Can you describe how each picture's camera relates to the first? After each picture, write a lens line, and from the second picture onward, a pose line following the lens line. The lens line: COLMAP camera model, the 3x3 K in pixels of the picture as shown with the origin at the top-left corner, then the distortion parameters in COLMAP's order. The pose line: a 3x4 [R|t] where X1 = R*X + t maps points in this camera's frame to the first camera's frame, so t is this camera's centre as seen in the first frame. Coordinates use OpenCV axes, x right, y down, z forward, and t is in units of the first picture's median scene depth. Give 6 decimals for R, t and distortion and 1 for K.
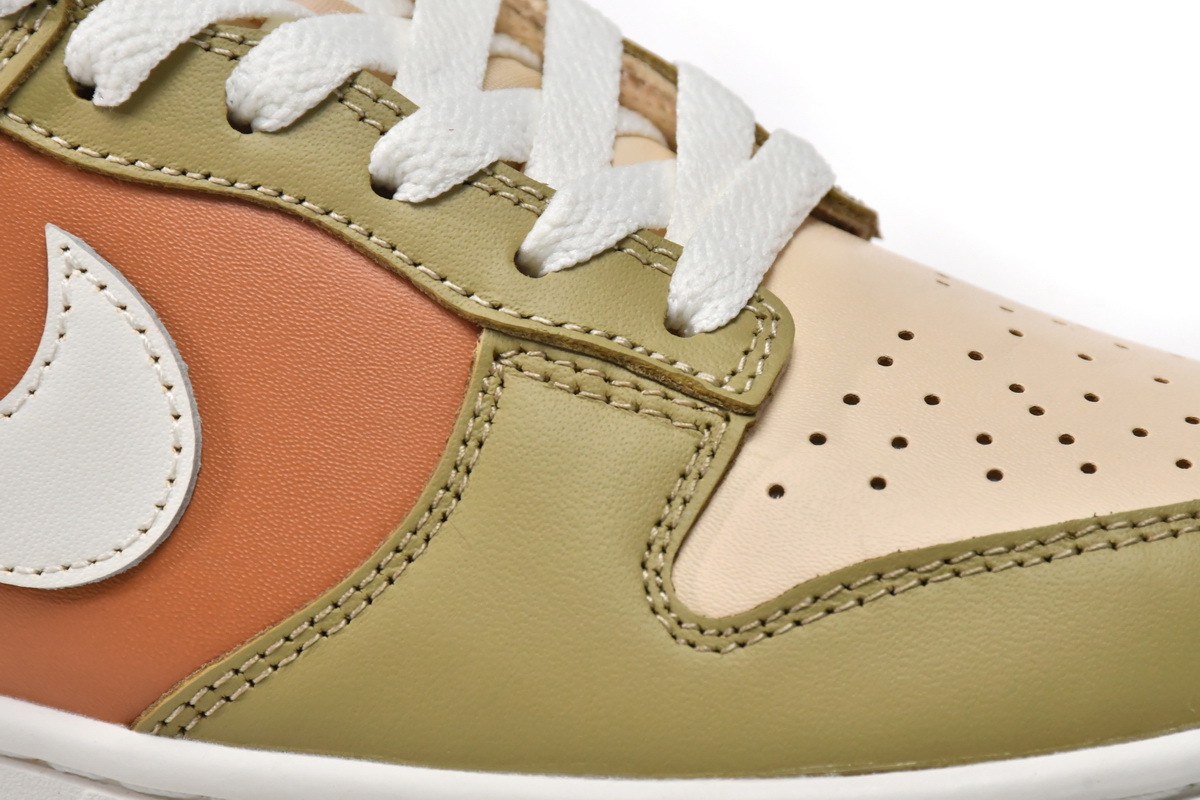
lens RADIAL K [[7171.6, 0, 610.4], [0, 7171.6, 476.0], [0, 0, 1]] dist [0.296724, 0.000000]
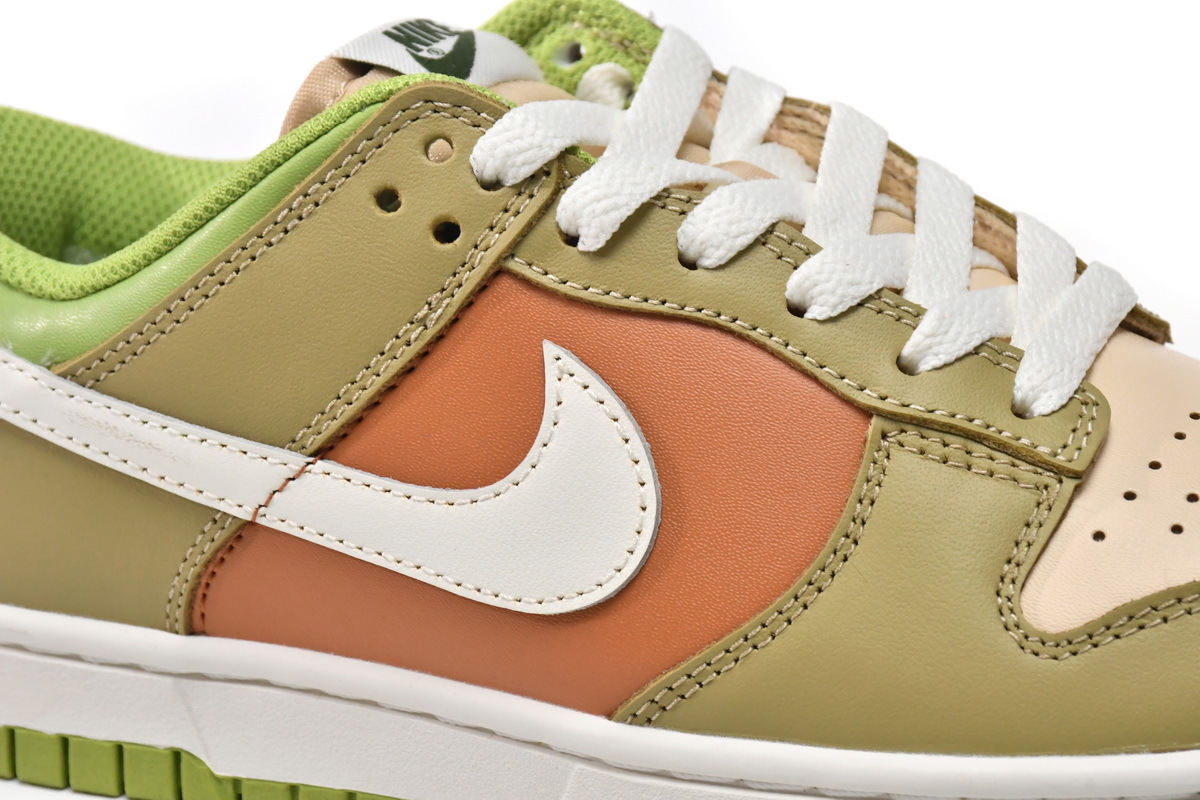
lens RADIAL K [[4381.2, 0, 588.0], [0, 4381.2, 410.0], [0, 0, 1]] dist [-0.031181, 0.000000]
pose [[0.997327, -0.011441, -0.072172, -0.011906], [0.009762, 0.999675, -0.023566, -0.002934], [0.072418, 0.022799, 0.997114, 0.193093]]
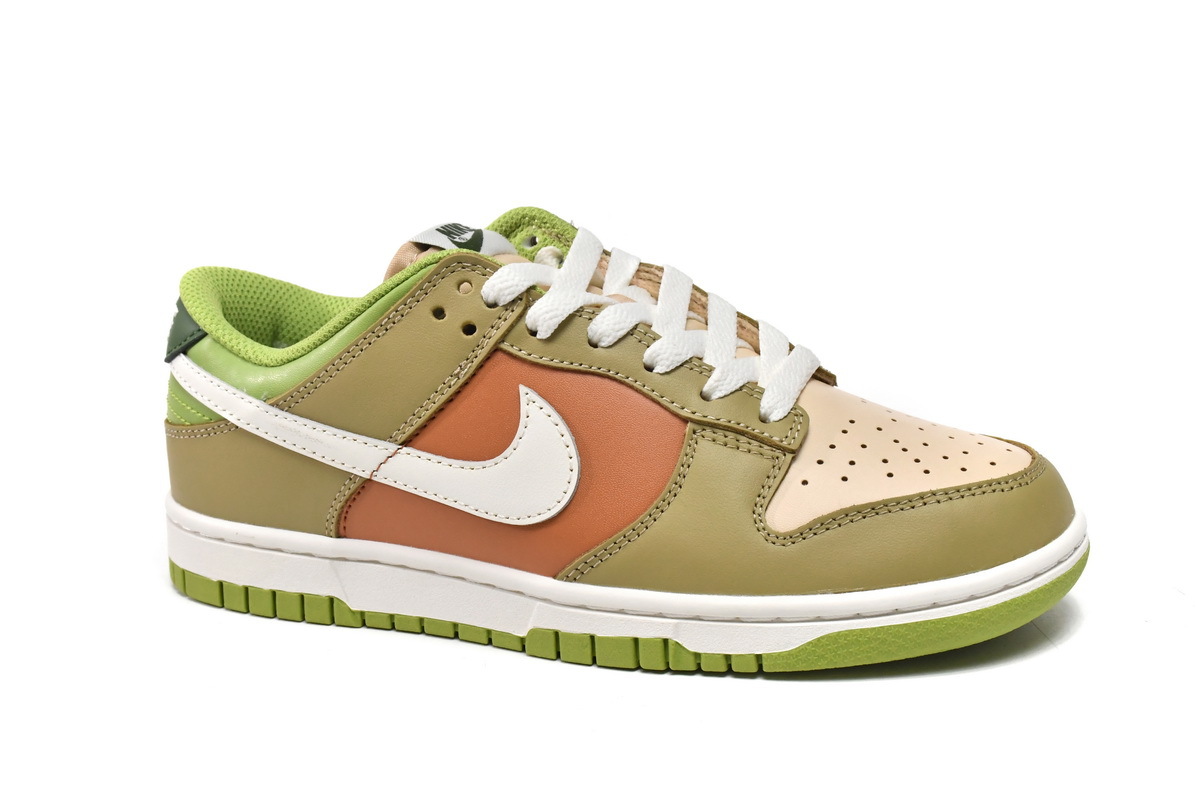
lens RADIAL K [[1943.7, 0, 602.2], [0, 1943.7, 409.7], [0, 0, 1]] dist [0.008141, 0.000000]
pose [[0.999409, -0.017712, -0.029447, -0.028136], [0.016465, 0.998979, -0.042061, 0.004101], [0.030161, 0.041552, 0.998681, 0.301227]]
